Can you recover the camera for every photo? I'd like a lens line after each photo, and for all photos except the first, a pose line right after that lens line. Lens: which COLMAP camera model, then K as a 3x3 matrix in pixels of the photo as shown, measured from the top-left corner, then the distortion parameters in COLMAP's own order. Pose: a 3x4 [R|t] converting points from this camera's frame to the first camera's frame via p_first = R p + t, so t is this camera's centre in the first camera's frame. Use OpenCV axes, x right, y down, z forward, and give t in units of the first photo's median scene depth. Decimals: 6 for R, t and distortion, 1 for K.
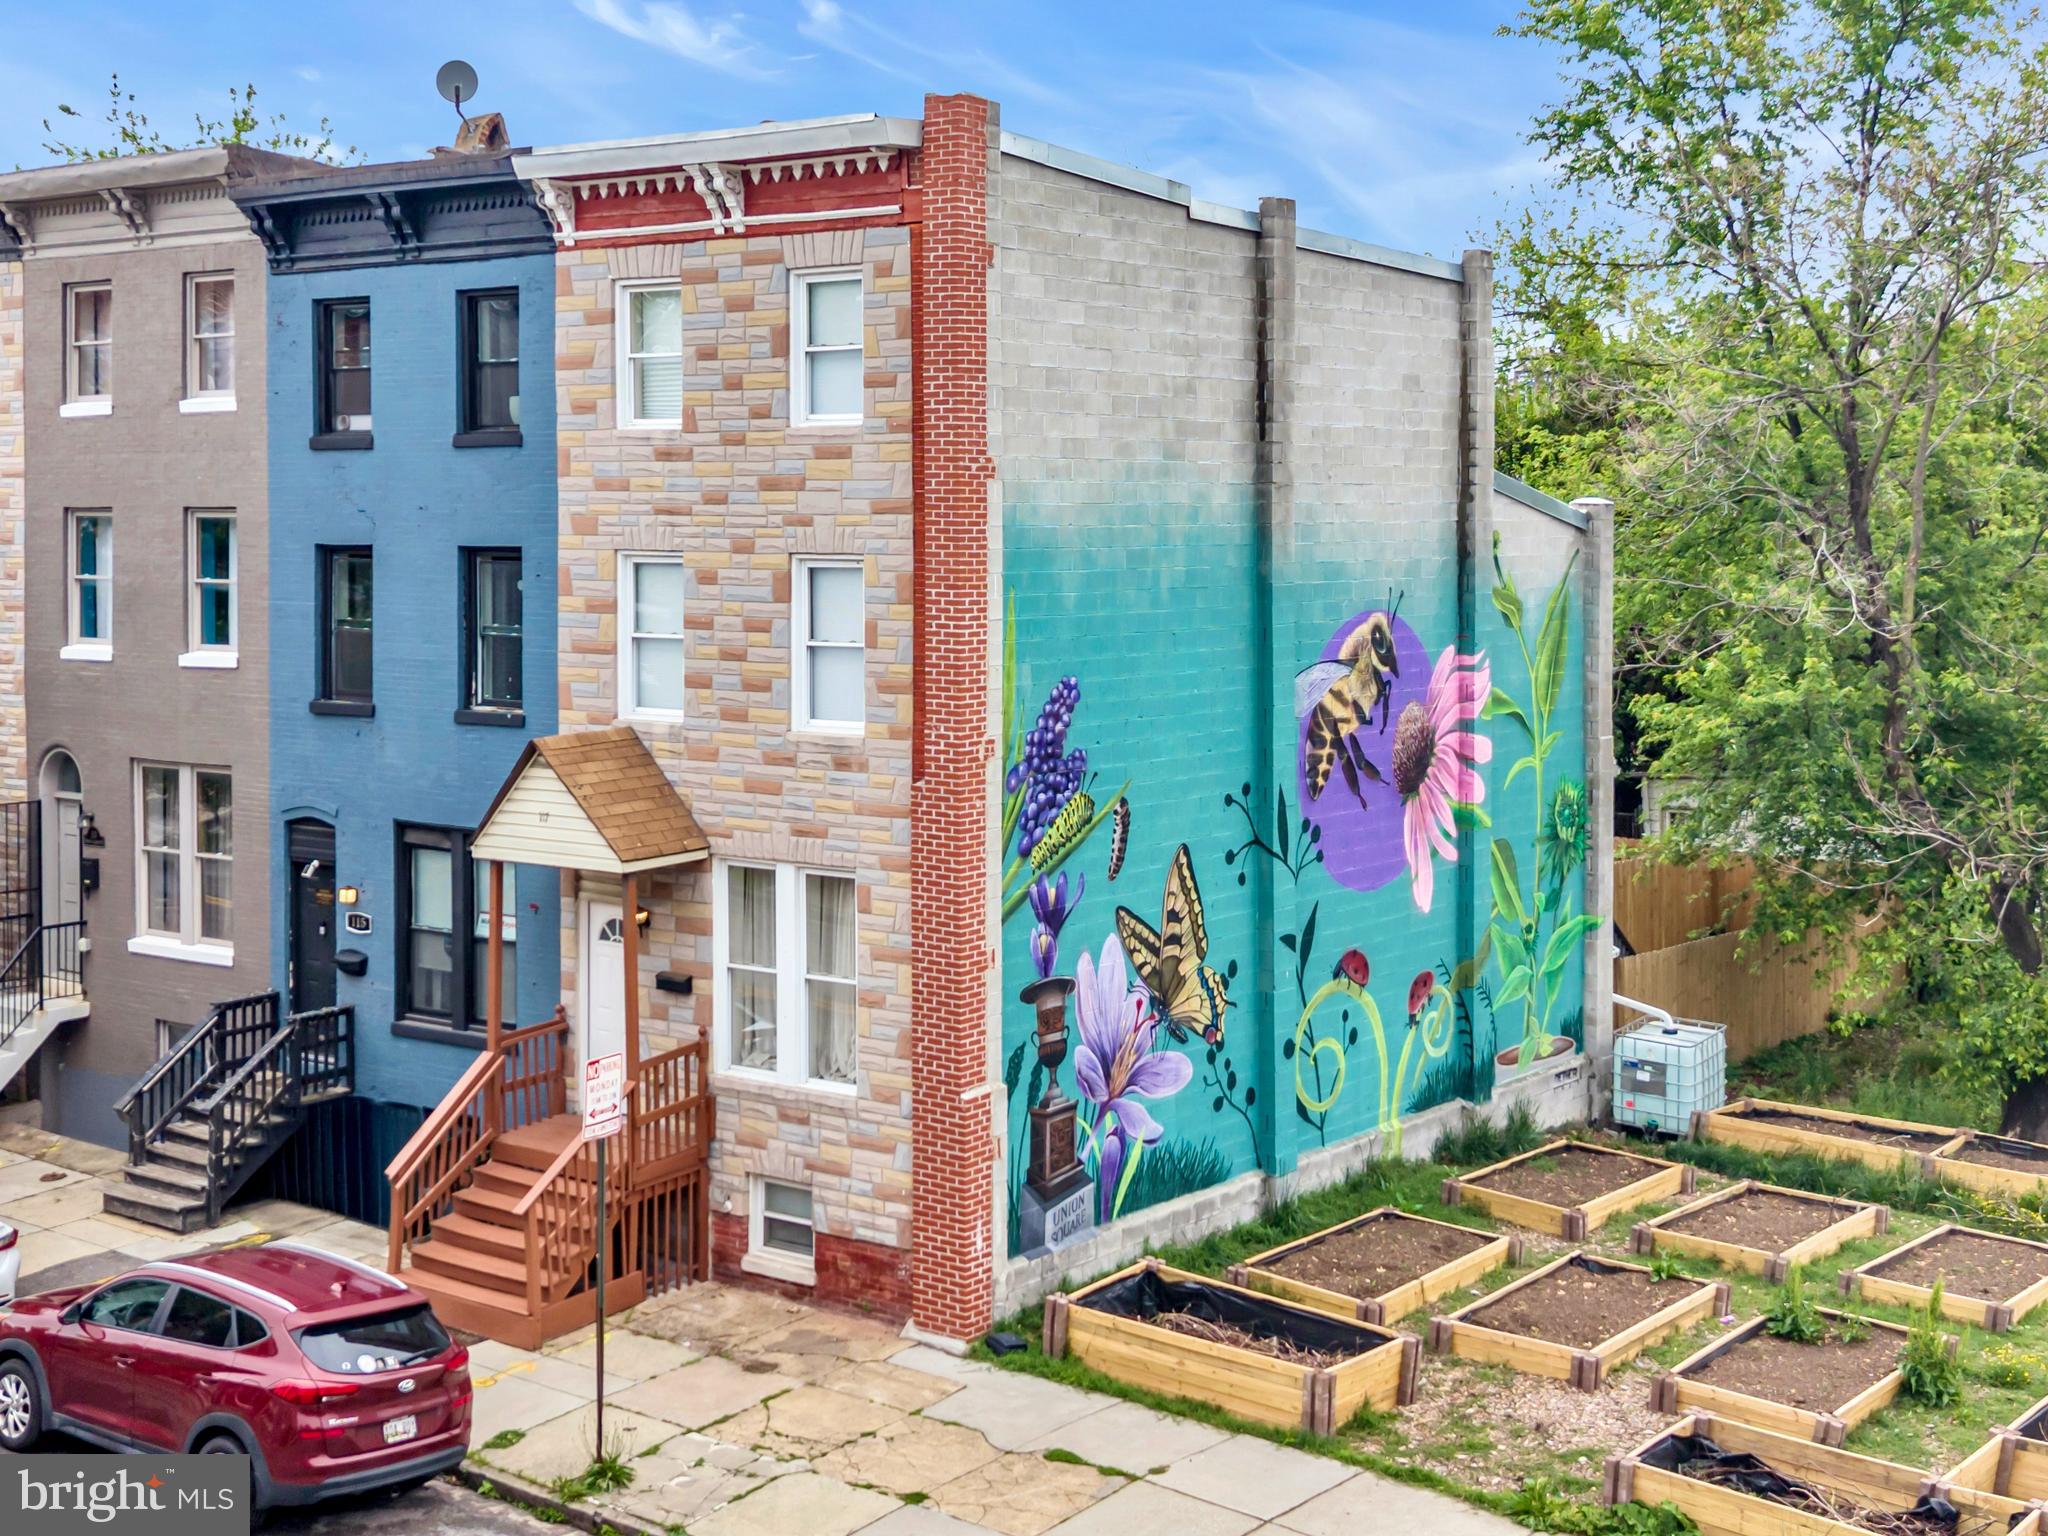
lens RADIAL K [[2729.9, 0, 1019.8], [0, 2729.9, 543.4], [0, 0, 1]] dist [0.212719, -0.486272]
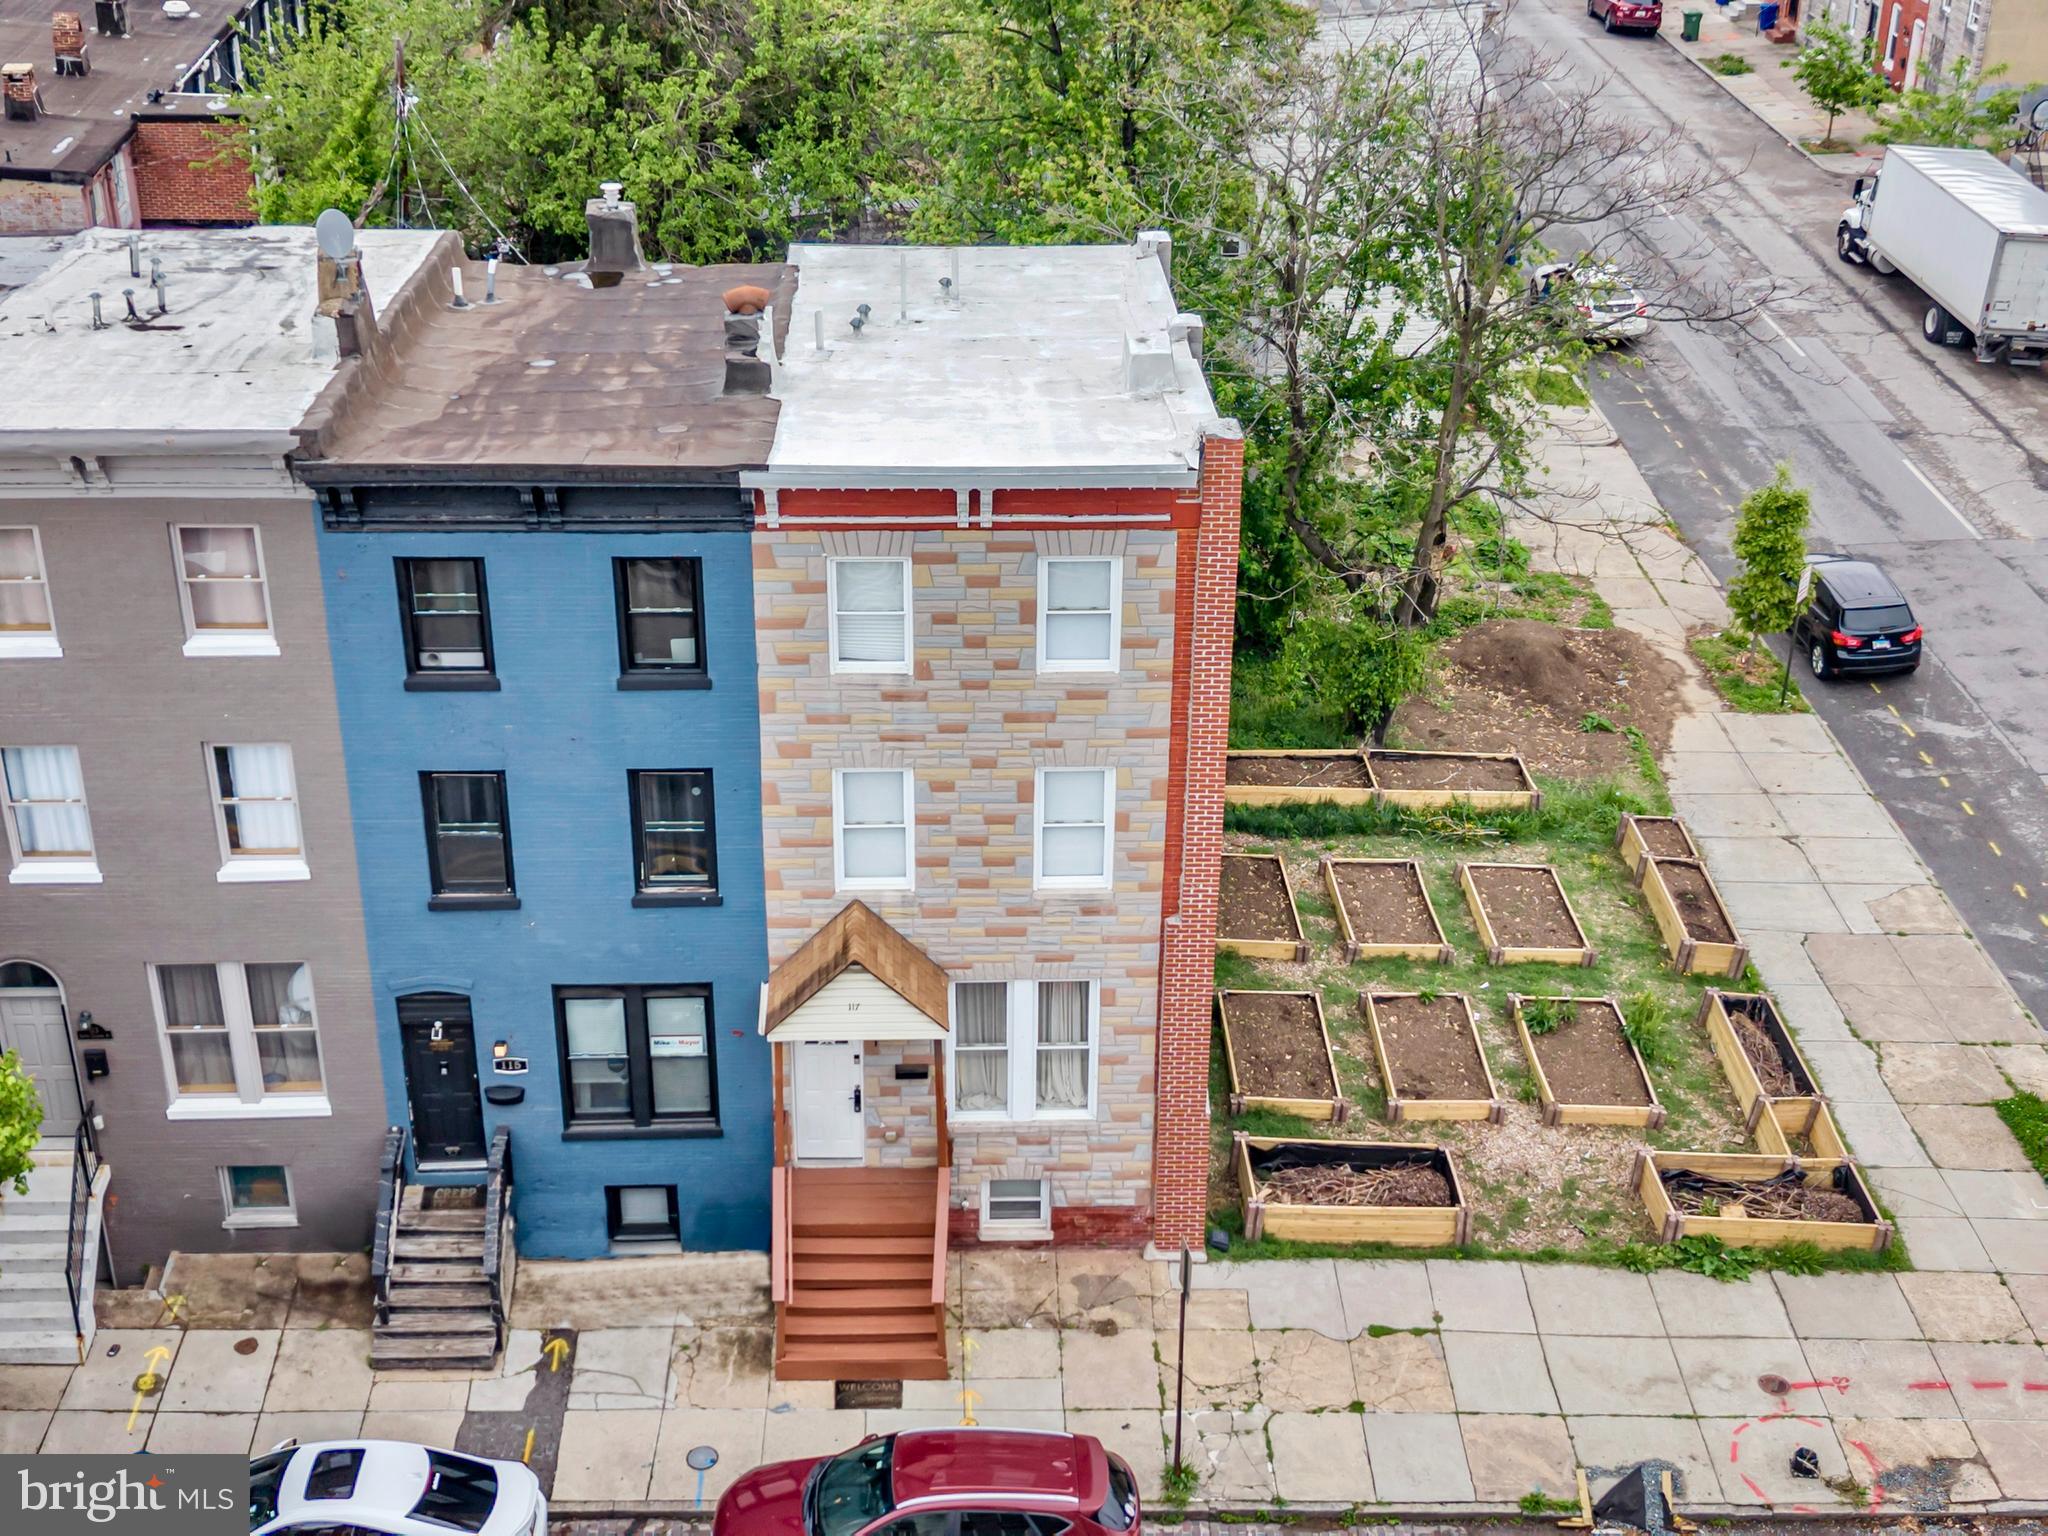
lens RADIAL K [[2665.4, 0, 1024.0], [0, 2665.4, 768.0], [0, 0, 1]] dist [0.241373, -0.795544]
pose [[0.769837, -0.298011, 0.564394, -0.705159], [0.007664, 0.888549, 0.458718, -0.503197], [-0.638194, -0.348813, 0.686322, 0.169022]]
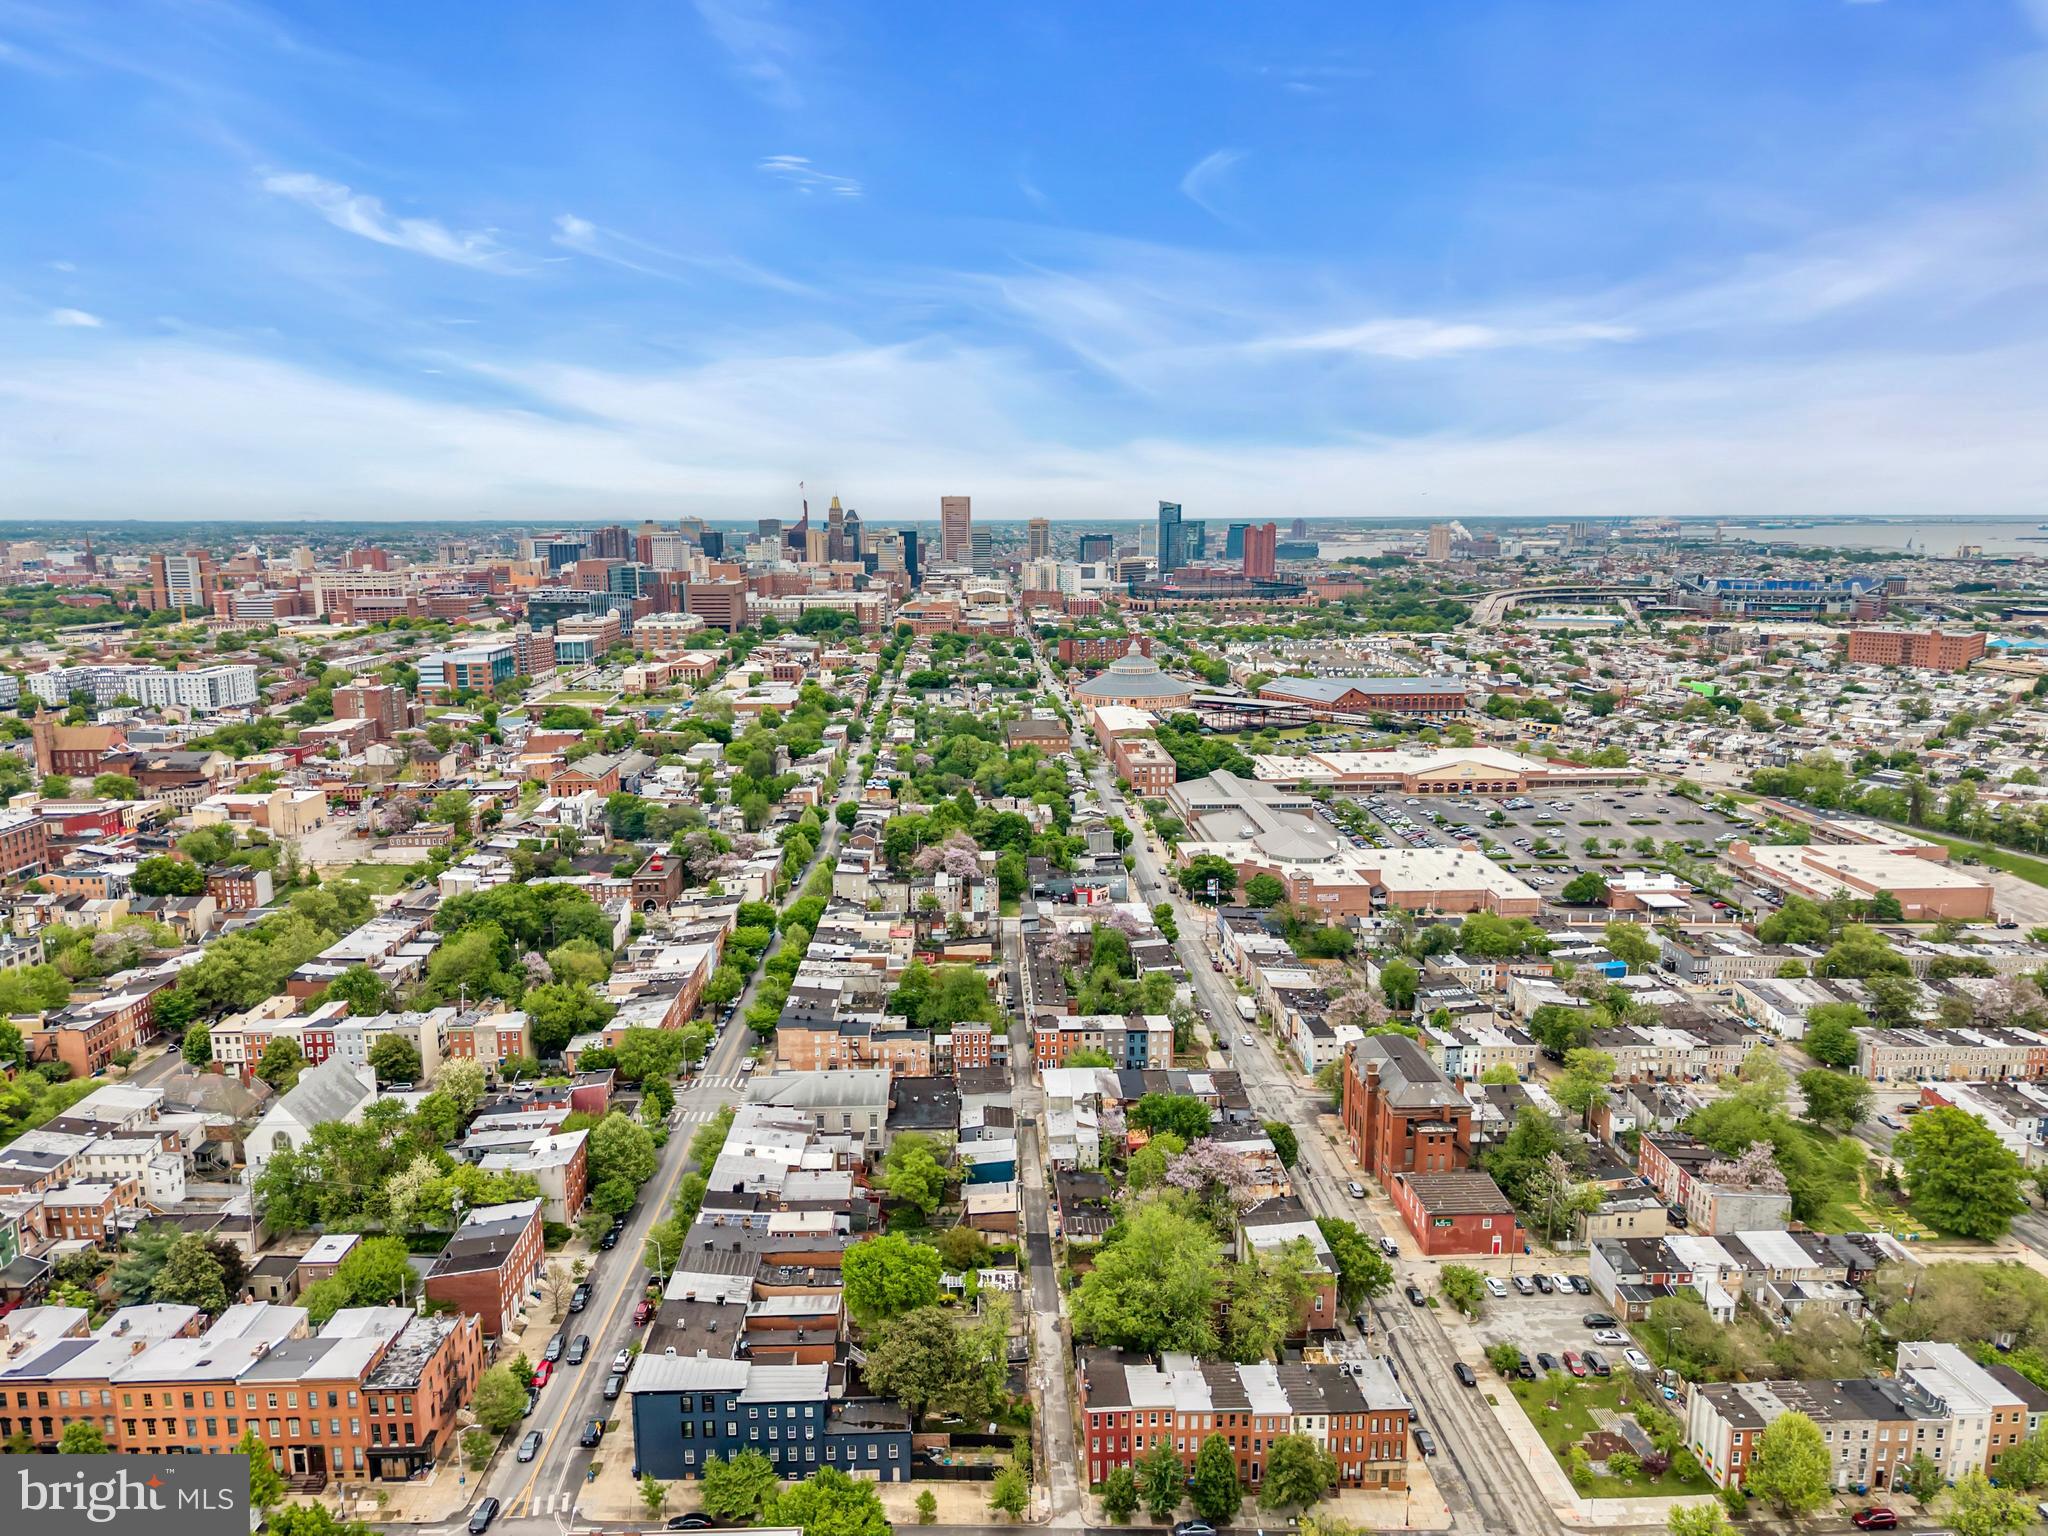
lens RADIAL K [[1345.1, 0, 1024.0], [0, 1345.1, 768.0], [0, 0, 1]] dist [0.035267, -0.053774]
pose [[0.766478, -0.113610, 0.632143, -7.077377], [0.012726, 0.986724, 0.161906, -3.734649], [-0.642145, -0.116053, 0.757748, -5.868106]]
